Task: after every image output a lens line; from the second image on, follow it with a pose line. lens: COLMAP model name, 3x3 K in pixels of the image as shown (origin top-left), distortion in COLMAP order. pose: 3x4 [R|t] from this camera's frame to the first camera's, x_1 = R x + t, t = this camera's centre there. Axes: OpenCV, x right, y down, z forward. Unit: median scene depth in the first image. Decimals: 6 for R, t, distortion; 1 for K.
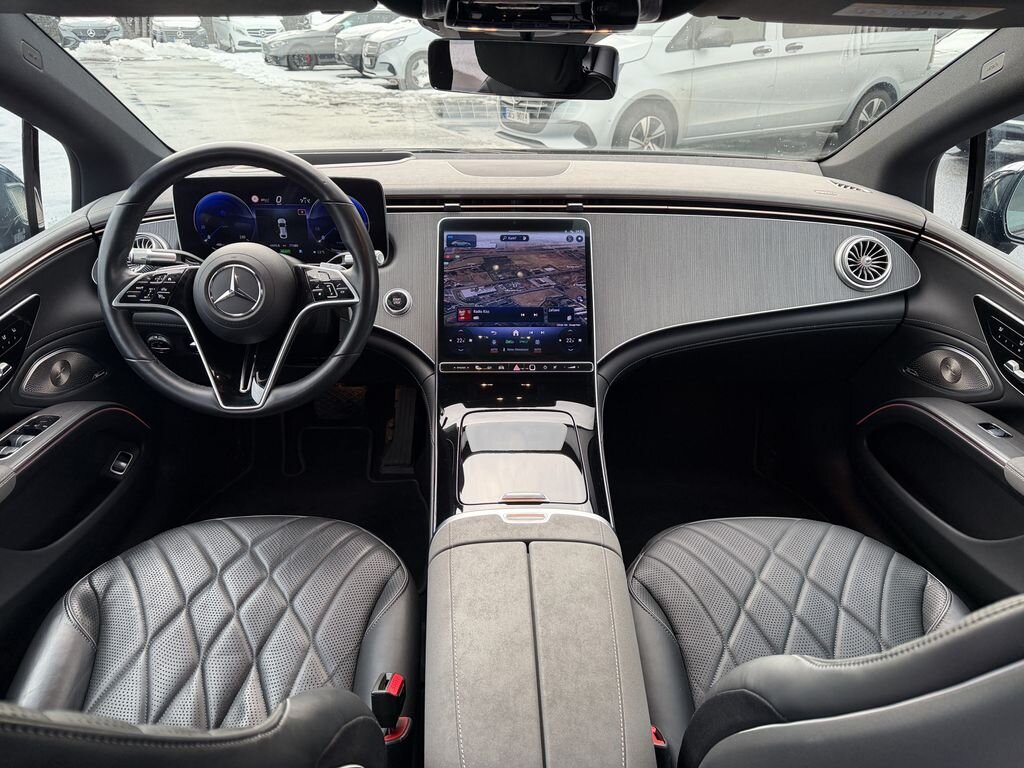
lens RADIAL K [[730.3, 0, 512.0], [0, 730.3, 384.0], [0, 0, 1]] dist [0.028374, -0.008130]
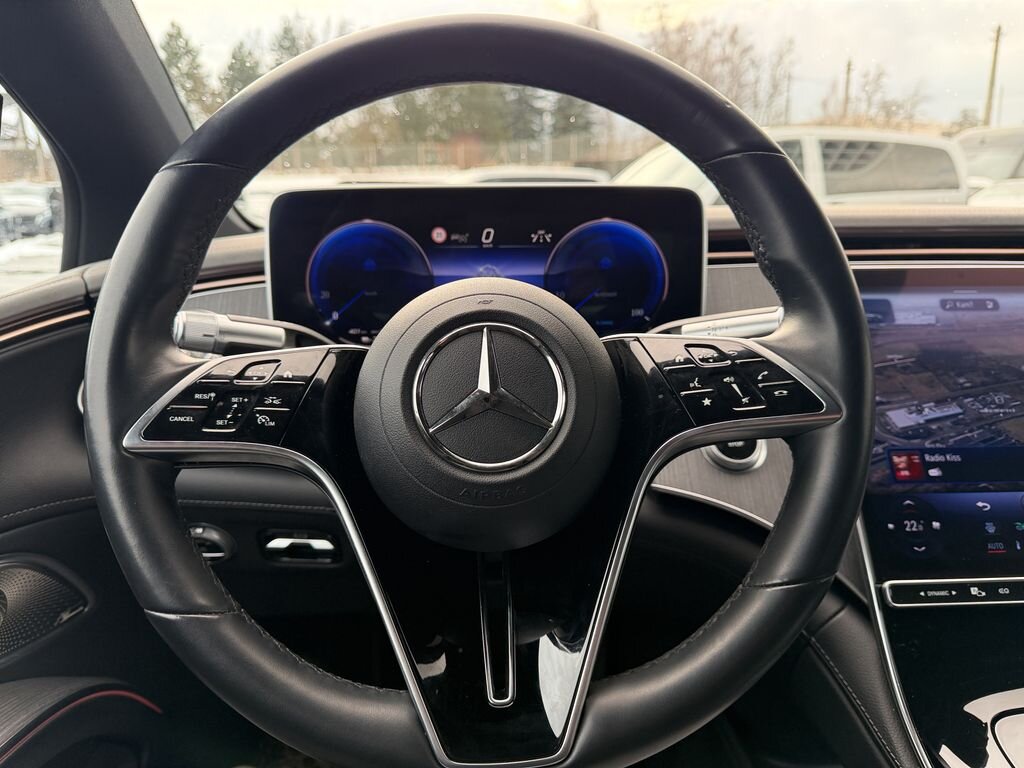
lens RADIAL K [[730.3, 0, 512.0], [0, 730.3, 384.0], [0, 0, 1]] dist [0.028374, -0.008130]
pose [[0.999741, -0.019160, 0.012284, -0.306810], [0.021505, 0.971951, -0.234199, -0.043283], [-0.007452, 0.234402, 0.972111, 0.553587]]
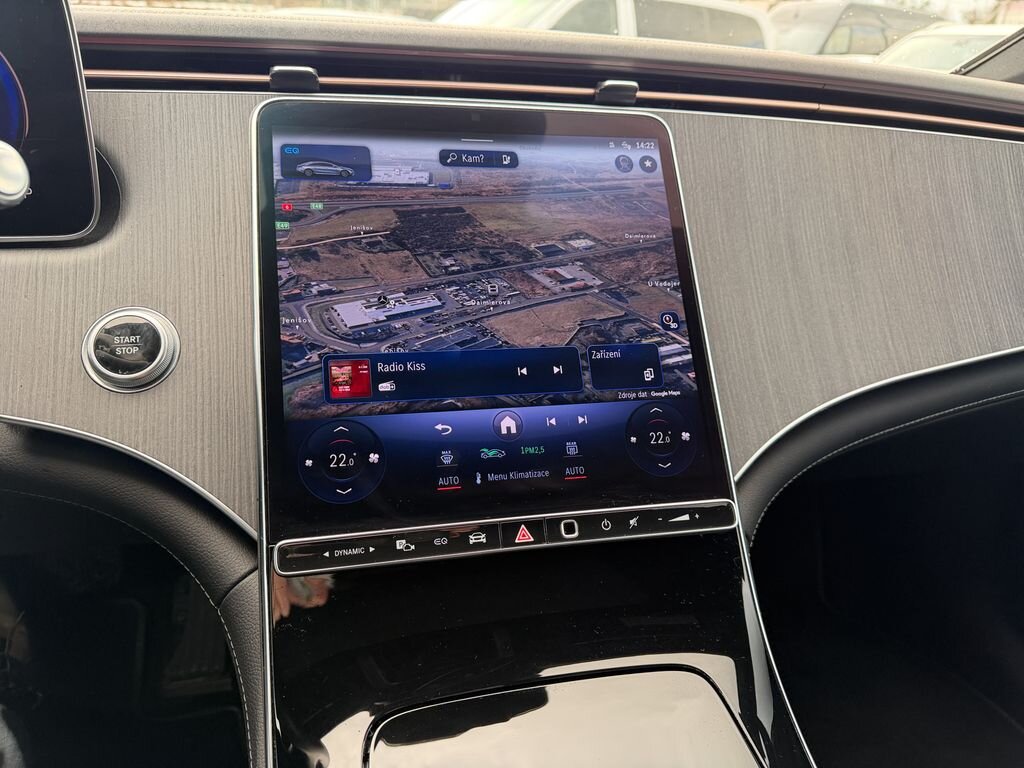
lens RADIAL K [[730.6, 0, 495.5], [0, 730.6, 390.0], [0, 0, 1]] dist [0.108201, -0.001483]
pose [[0.981309, -0.047005, 0.186610, -0.062096], [0.061391, 0.995508, -0.072078, -0.061786], [-0.182384, 0.082187, 0.979786, 0.664318]]
